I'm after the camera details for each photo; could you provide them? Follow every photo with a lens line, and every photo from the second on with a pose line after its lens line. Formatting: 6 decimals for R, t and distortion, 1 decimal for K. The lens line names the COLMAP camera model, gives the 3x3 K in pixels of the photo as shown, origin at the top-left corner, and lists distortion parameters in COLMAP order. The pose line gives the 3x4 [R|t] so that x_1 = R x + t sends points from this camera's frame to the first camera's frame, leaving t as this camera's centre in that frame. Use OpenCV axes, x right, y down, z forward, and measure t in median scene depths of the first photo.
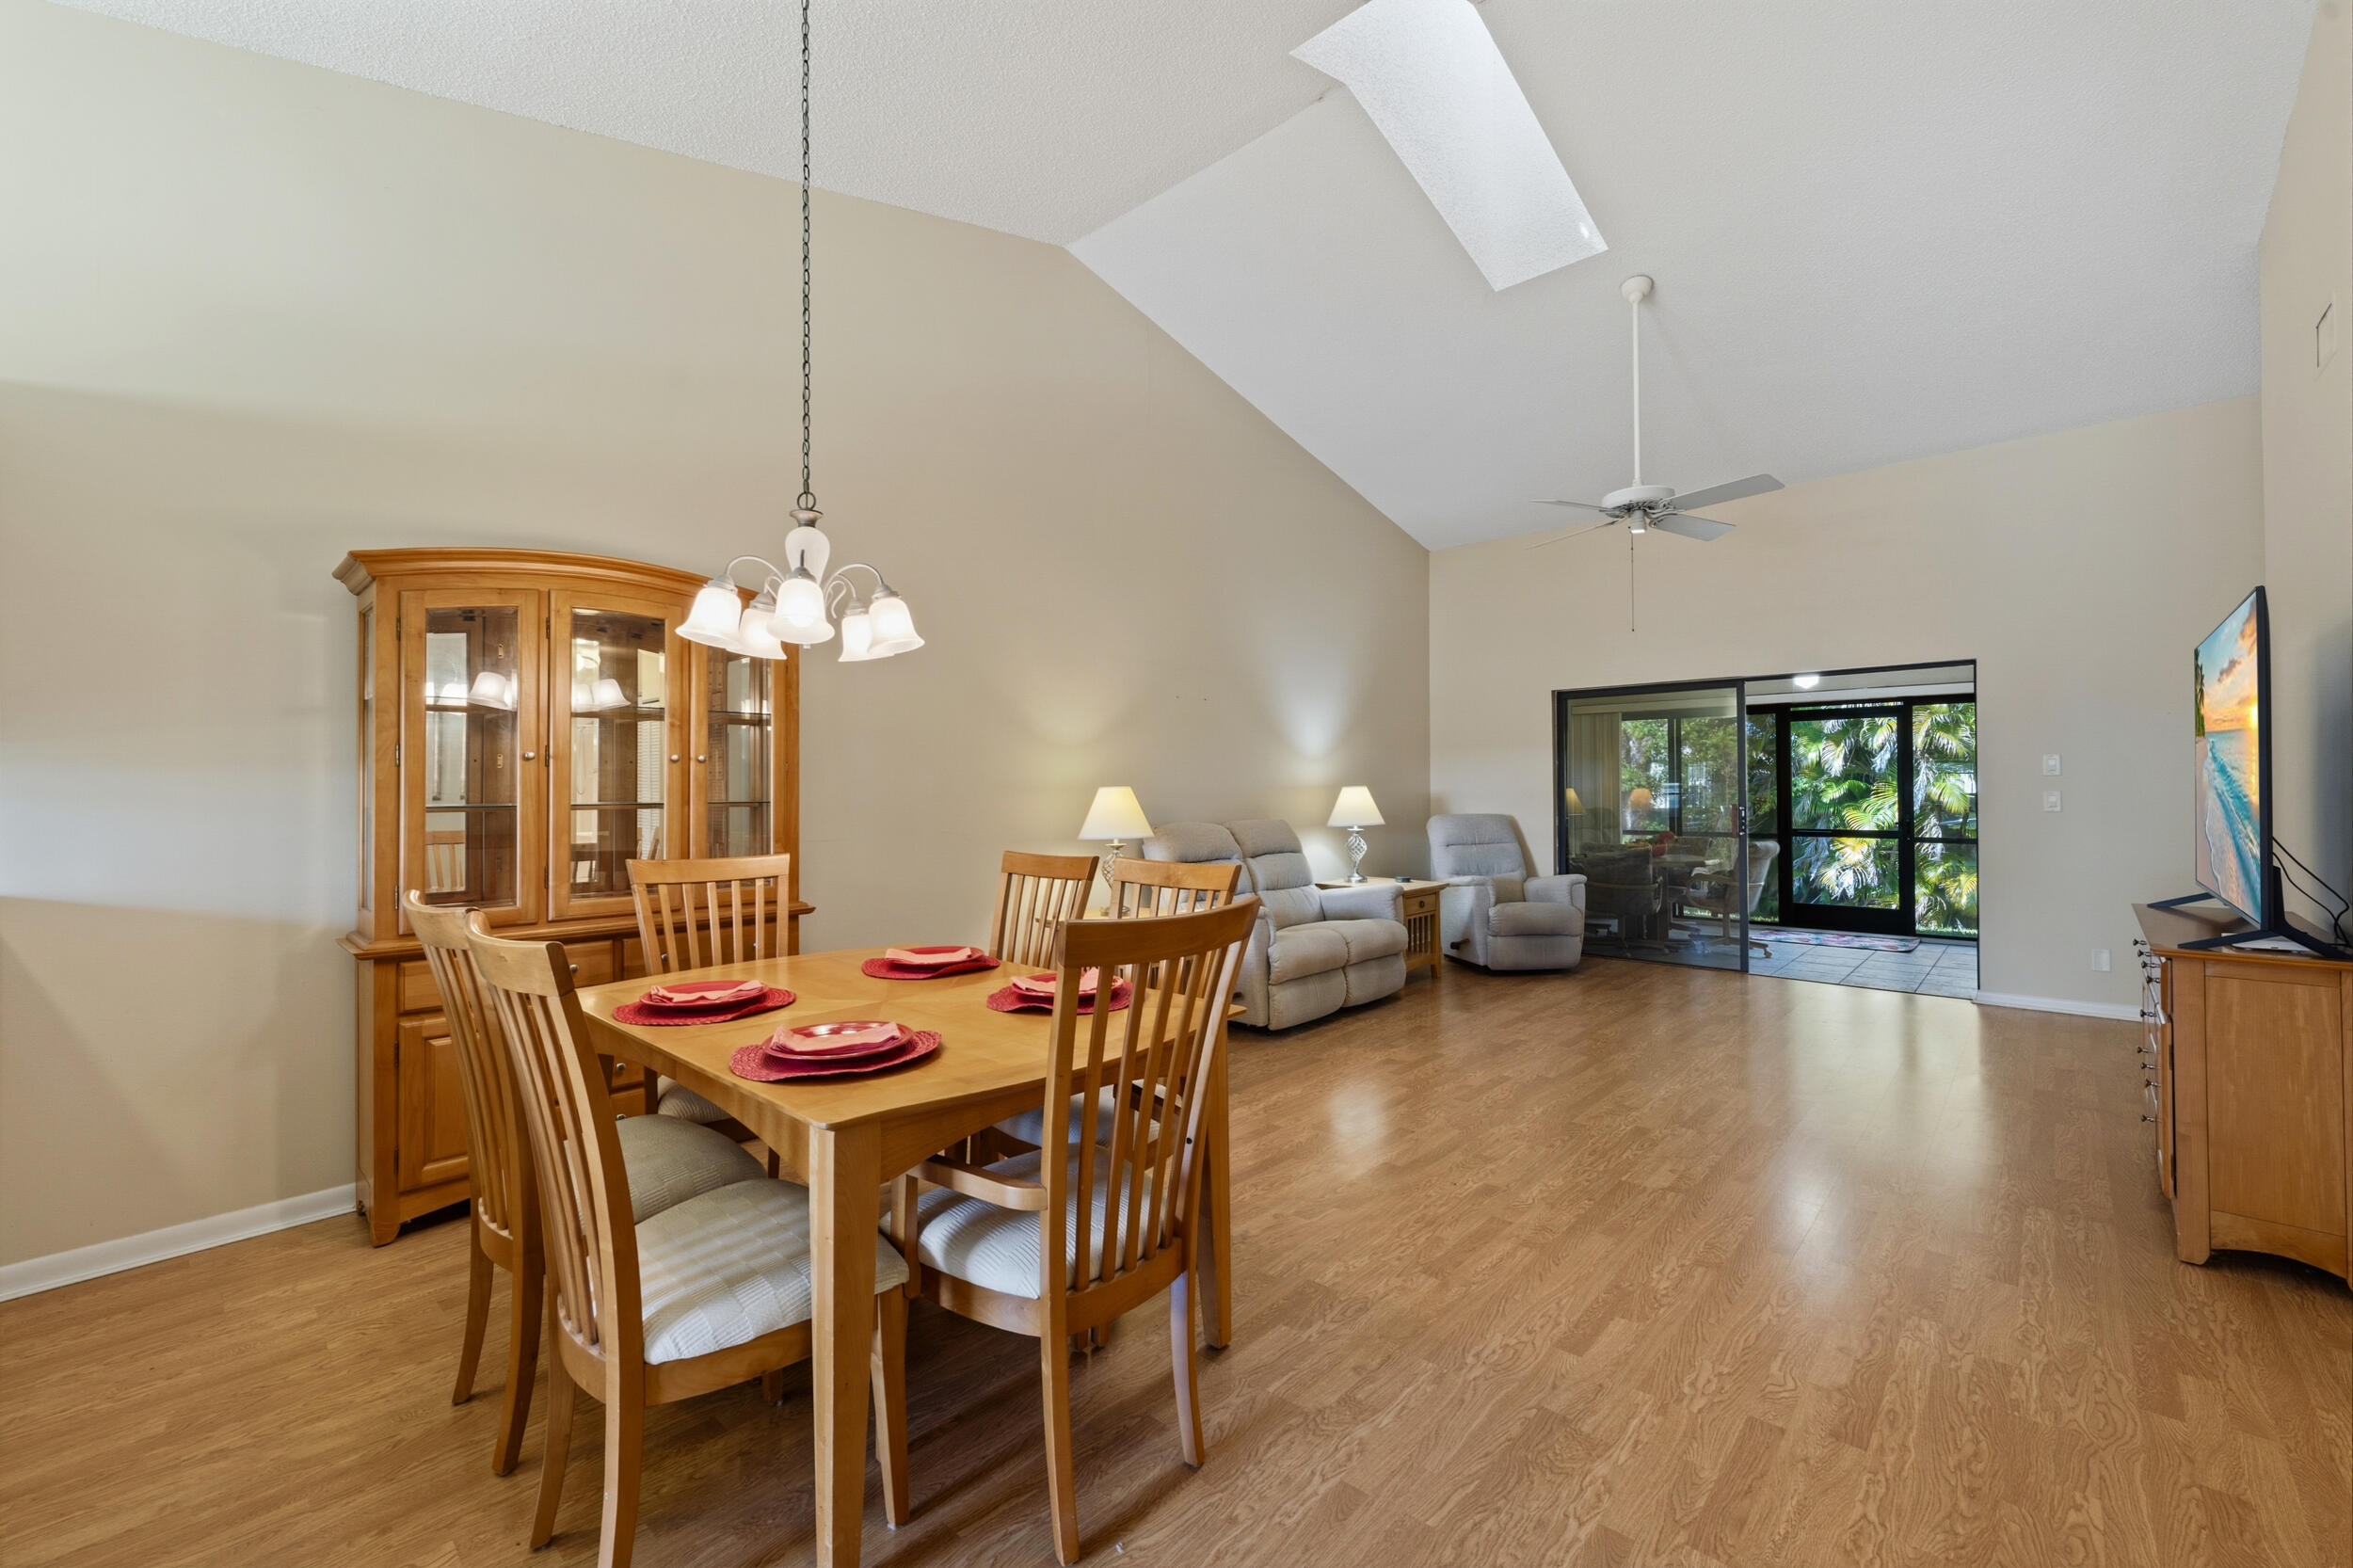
lens RADIAL K [[956.7, 0, 1175.1], [0, 956.7, 775.7], [0, 0, 1]] dist [-0.000187, -0.000534]
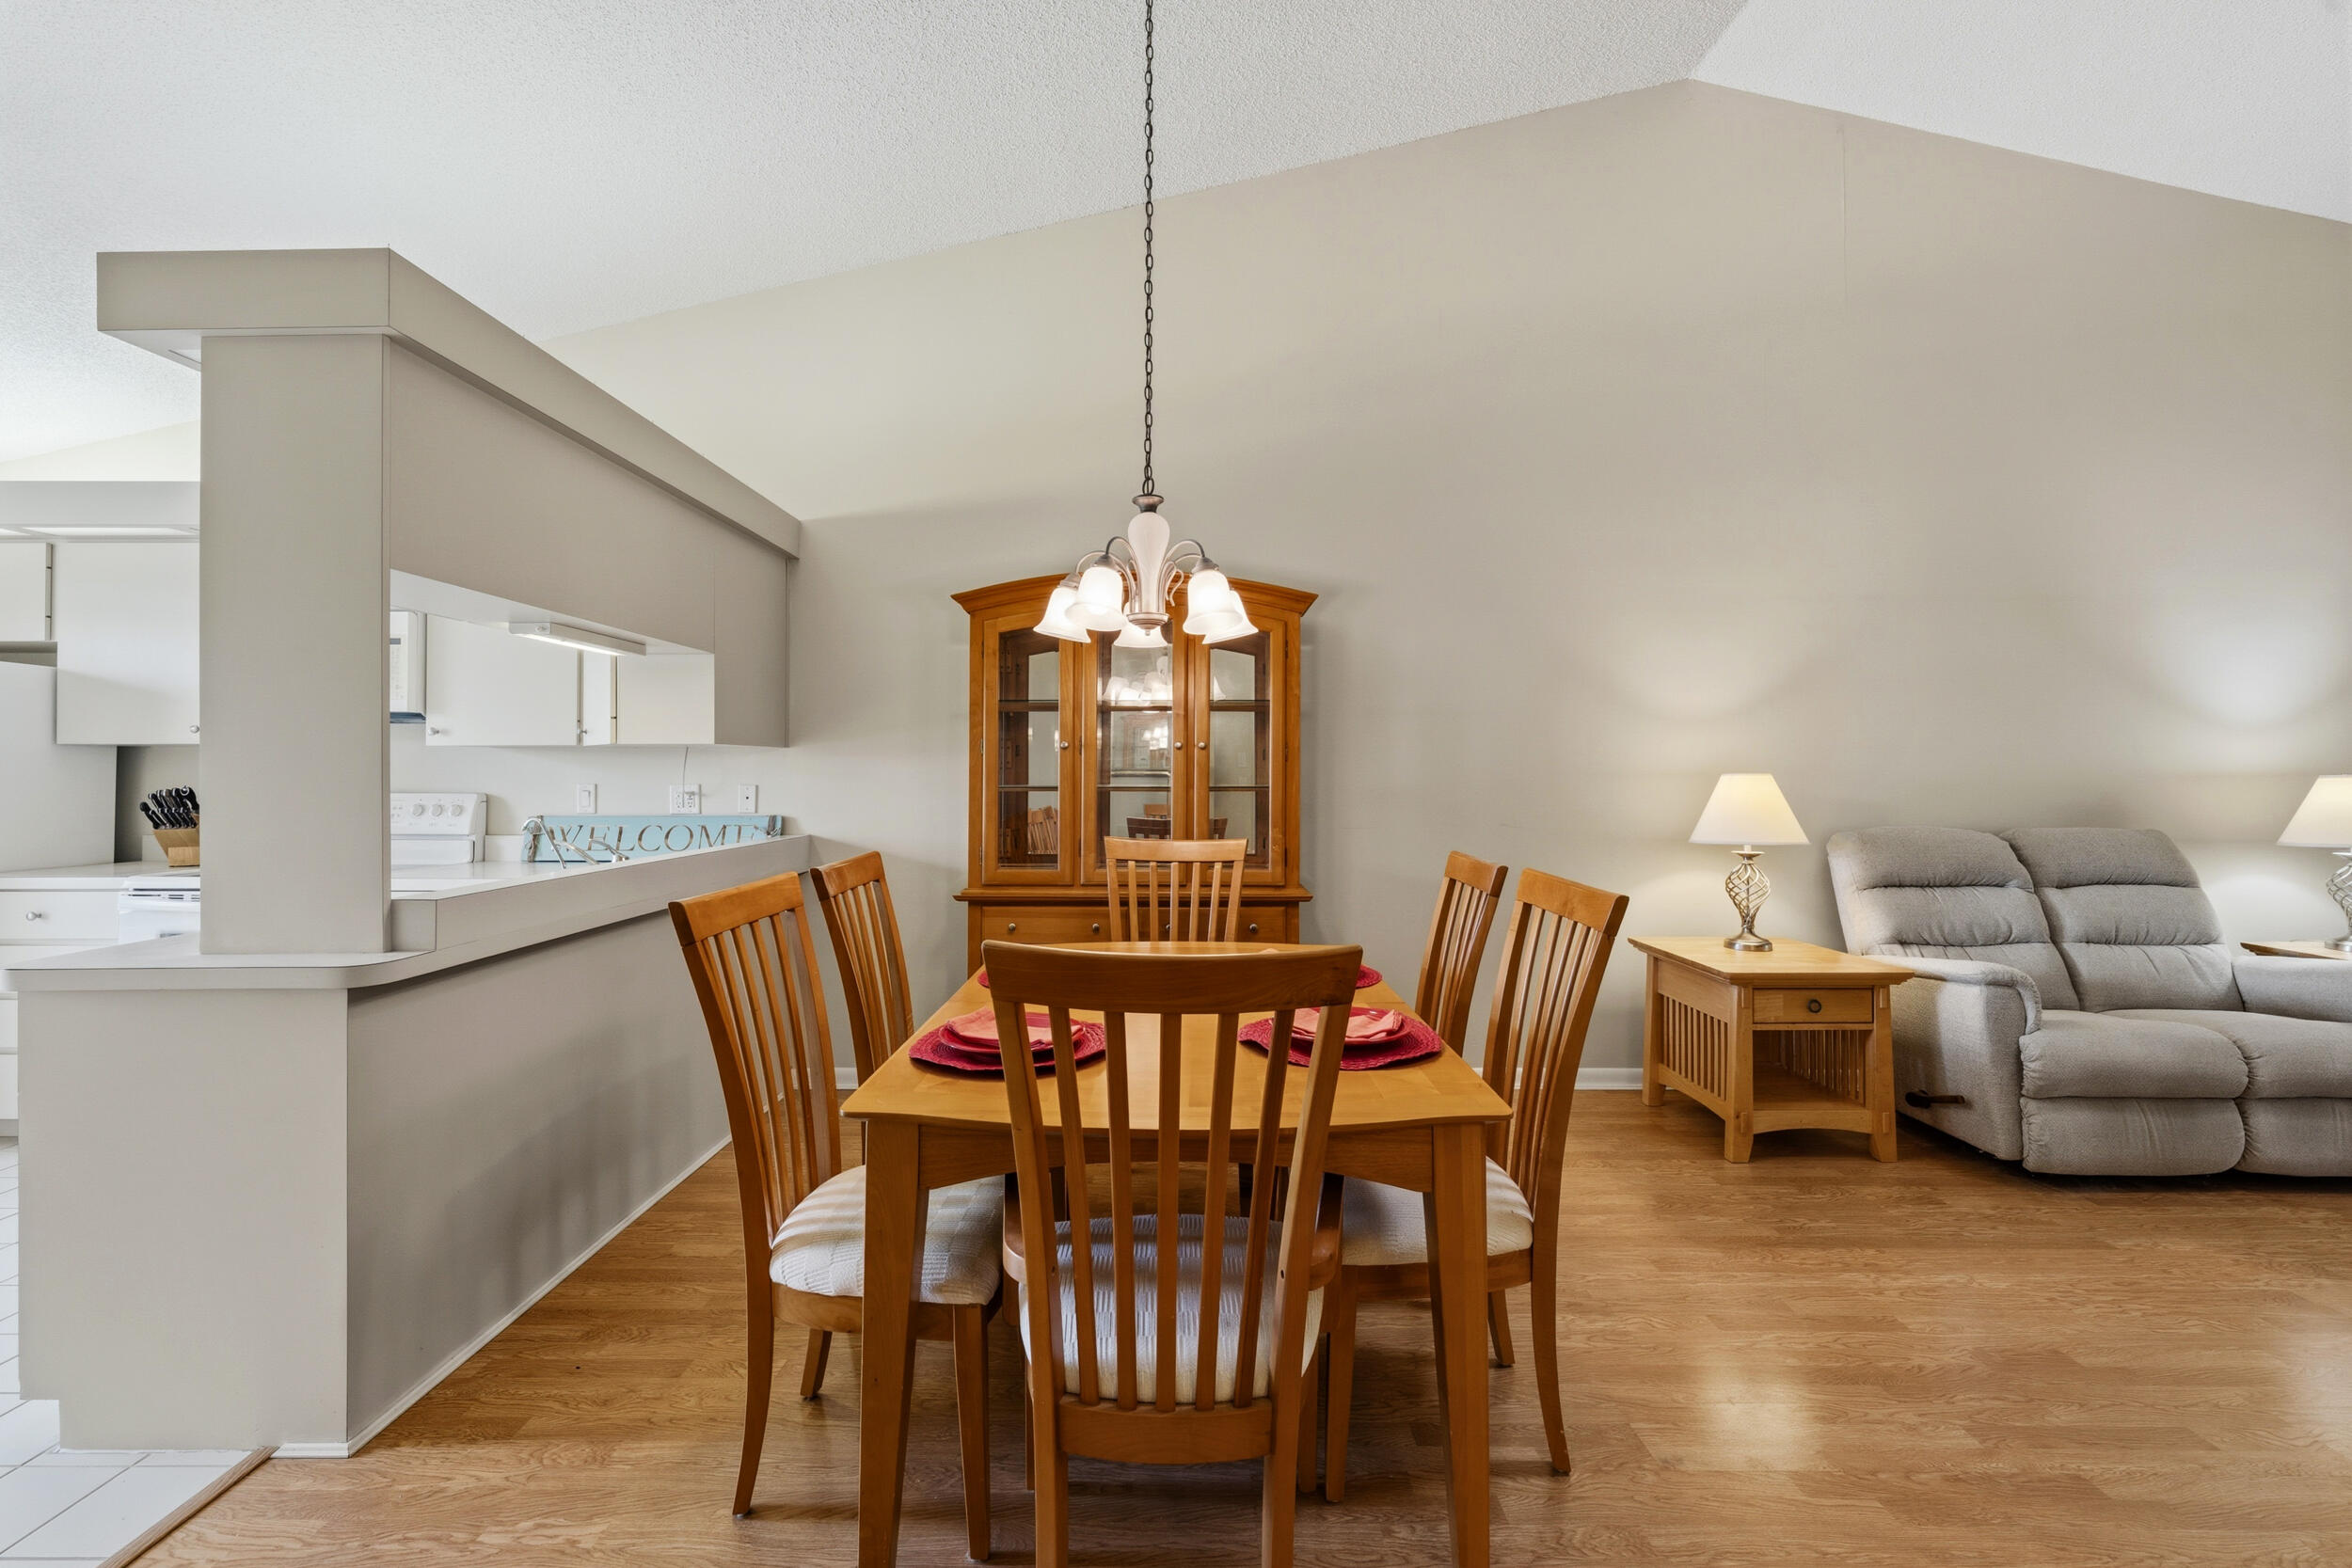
lens RADIAL K [[956.2, 0, 1174.6], [0, 956.2, 775.7], [0, 0, 1]] dist [-0.000187, -0.000534]
pose [[0.666755, 0.005572, -0.745256, 0.272007], [0.006074, 0.999898, 0.012910, 0.001828], [0.745253, -0.013134, 0.666653, 0.264188]]
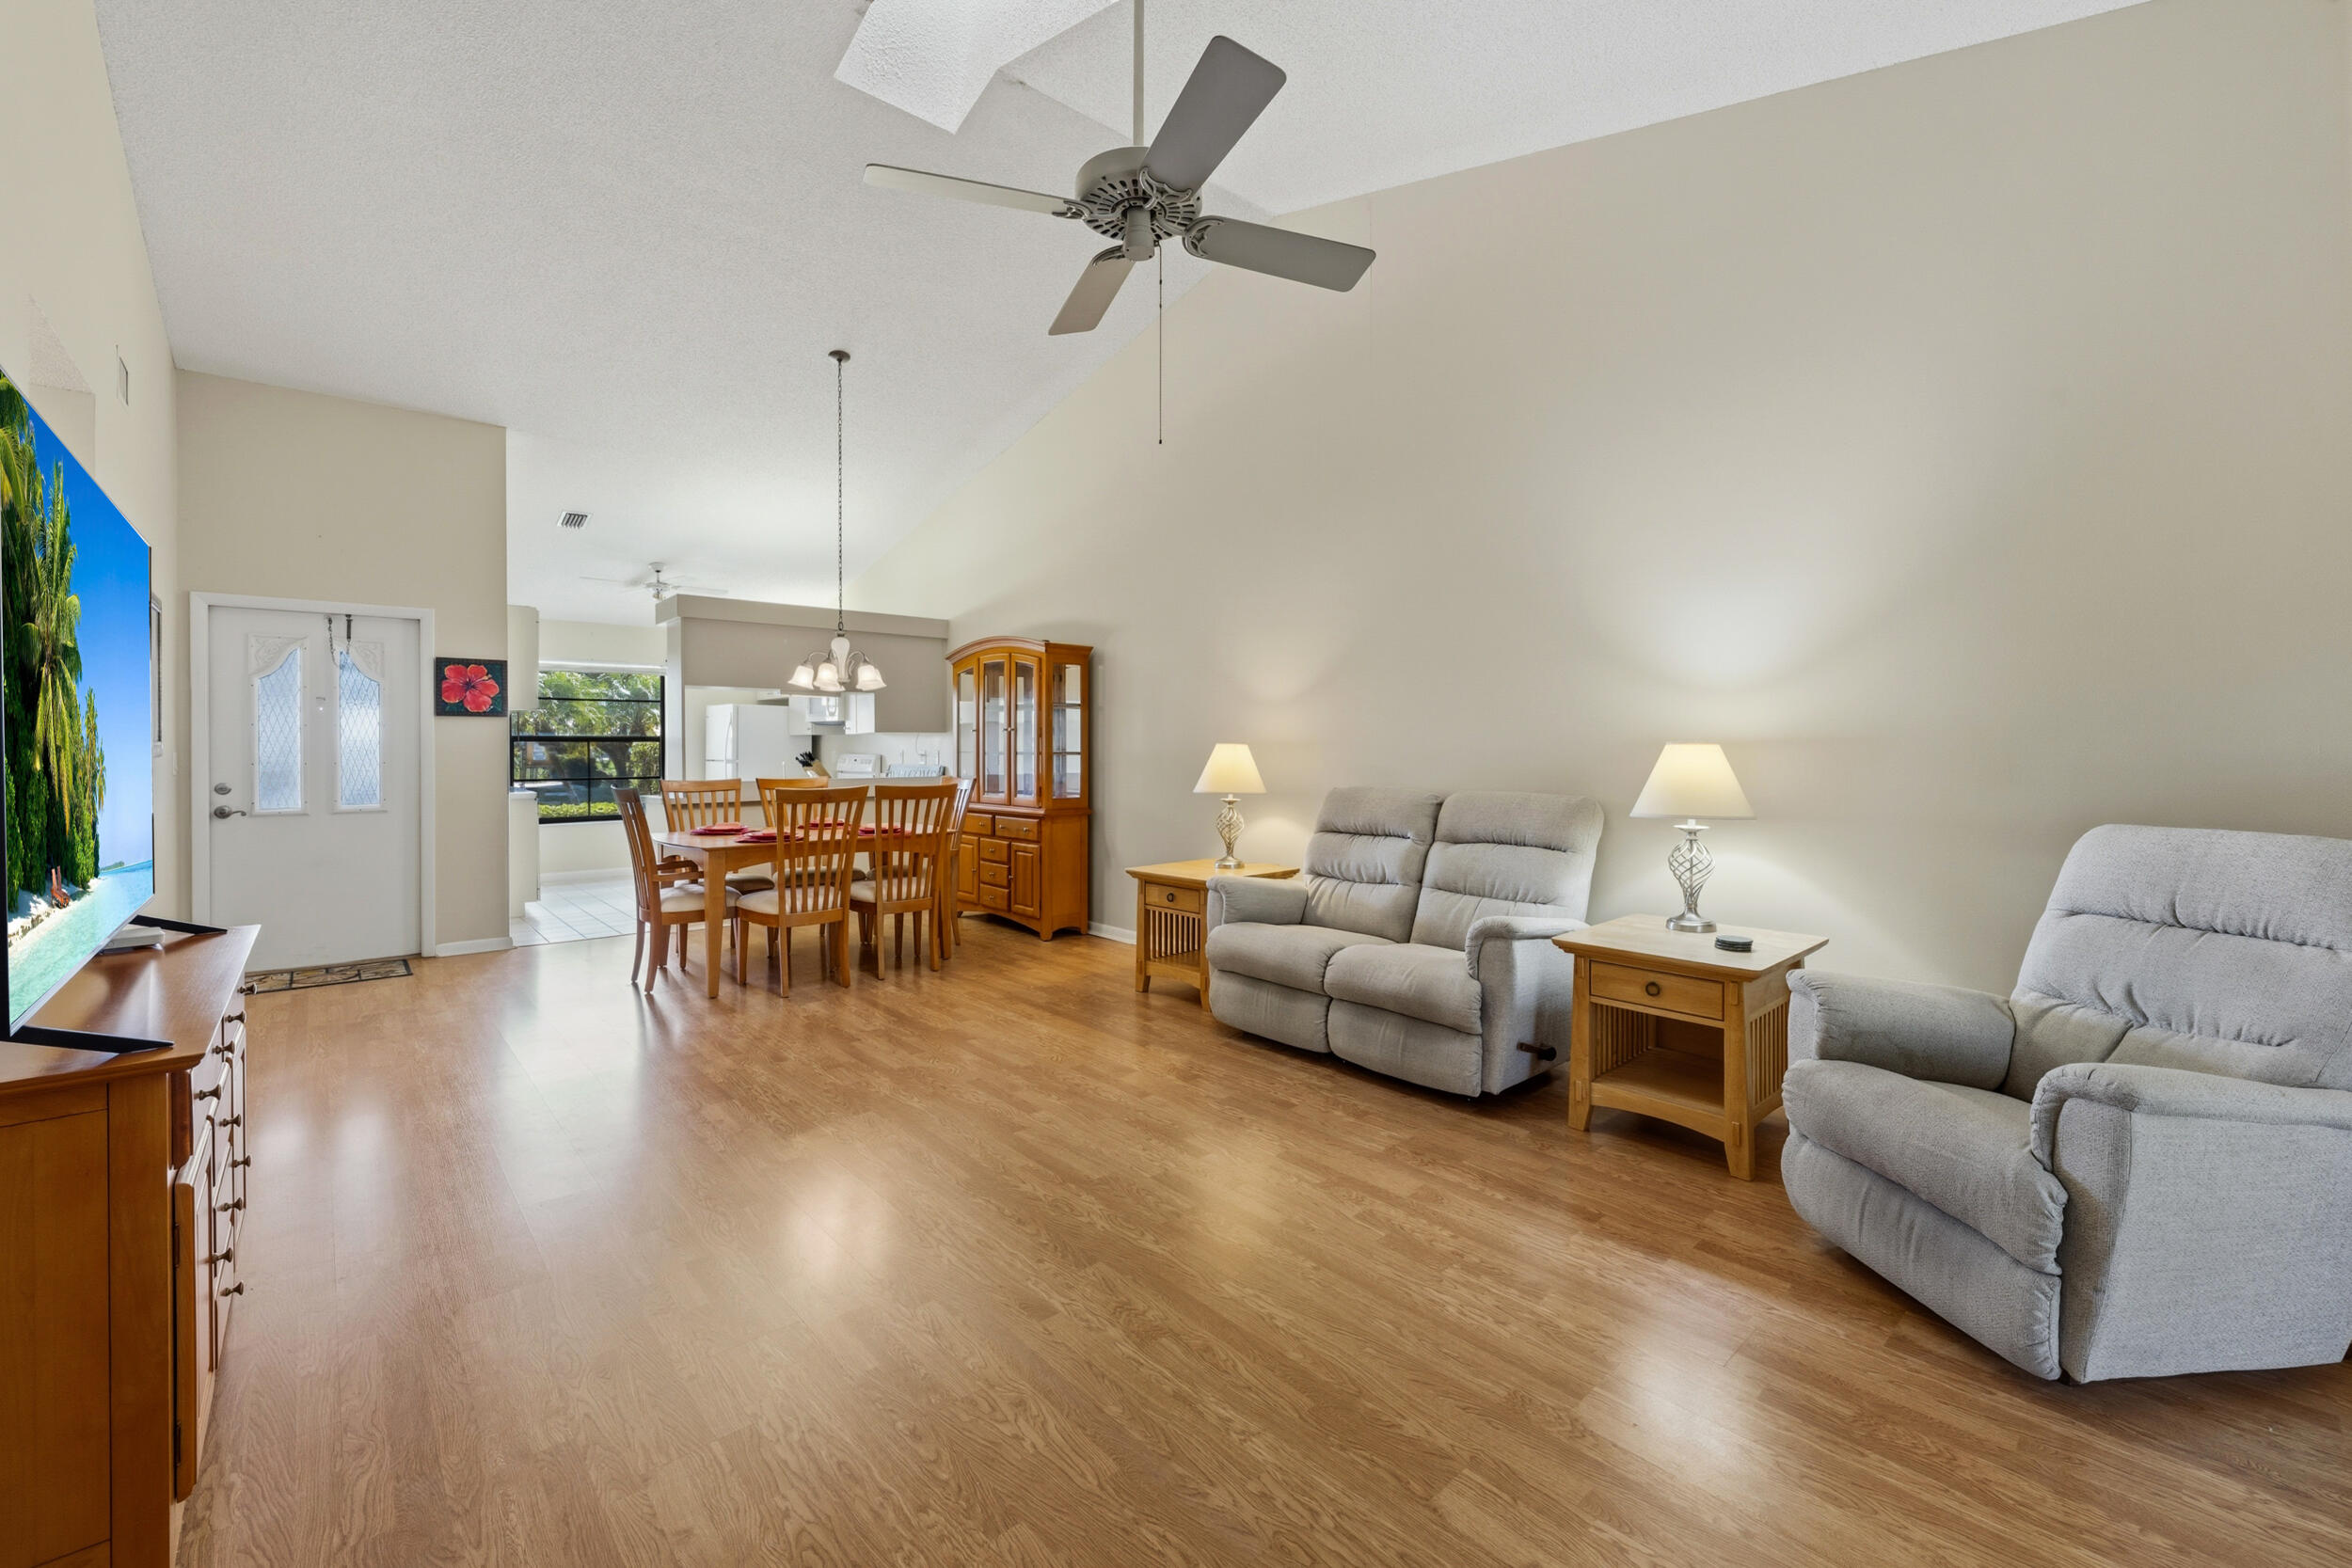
lens RADIAL K [[982.0, 0, 1179.9], [0, 982.0, 752.8], [0, 0, 1]] dist [0.001594, -0.000039]
pose [[-0.105603, 0.008532, -0.994372, 1.412951], [0.012435, 0.999896, 0.007259, 0.019464], [0.994331, -0.011598, -0.105699, 1.505077]]
